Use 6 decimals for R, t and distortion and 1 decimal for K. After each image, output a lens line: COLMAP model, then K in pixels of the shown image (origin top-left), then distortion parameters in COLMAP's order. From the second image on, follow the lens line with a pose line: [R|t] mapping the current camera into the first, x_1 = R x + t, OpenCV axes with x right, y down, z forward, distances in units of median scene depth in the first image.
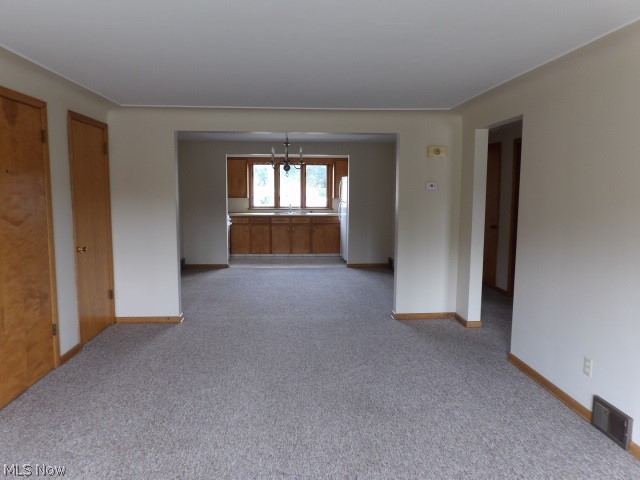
lens RADIAL K [[460.8, 0, 318.4], [0, 460.8, 236.7], [0, 0, 1]] dist [-0.045067, 0.046565]
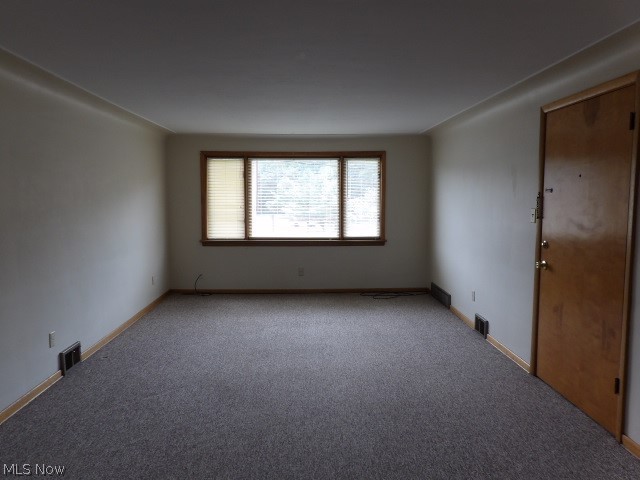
lens RADIAL K [[460.8, 0, 318.4], [0, 460.8, 236.7], [0, 0, 1]] dist [-0.045067, 0.046565]
pose [[-0.999441, -0.005451, 0.032981, -0.043578], [0.000953, 0.981568, 0.191112, -0.060973], [-0.033415, 0.191037, -0.981014, 0.600700]]
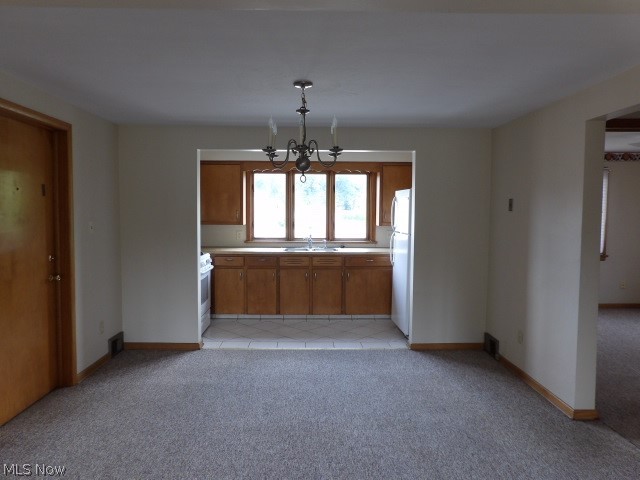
lens RADIAL K [[460.8, 0, 318.4], [0, 460.8, 236.7], [0, 0, 1]] dist [-0.045067, 0.046565]
pose [[0.999000, 0.004768, -0.044455, -0.022398], [-0.006900, 0.998827, -0.047931, -0.038557], [0.044174, 0.048190, 0.997861, 0.379974]]
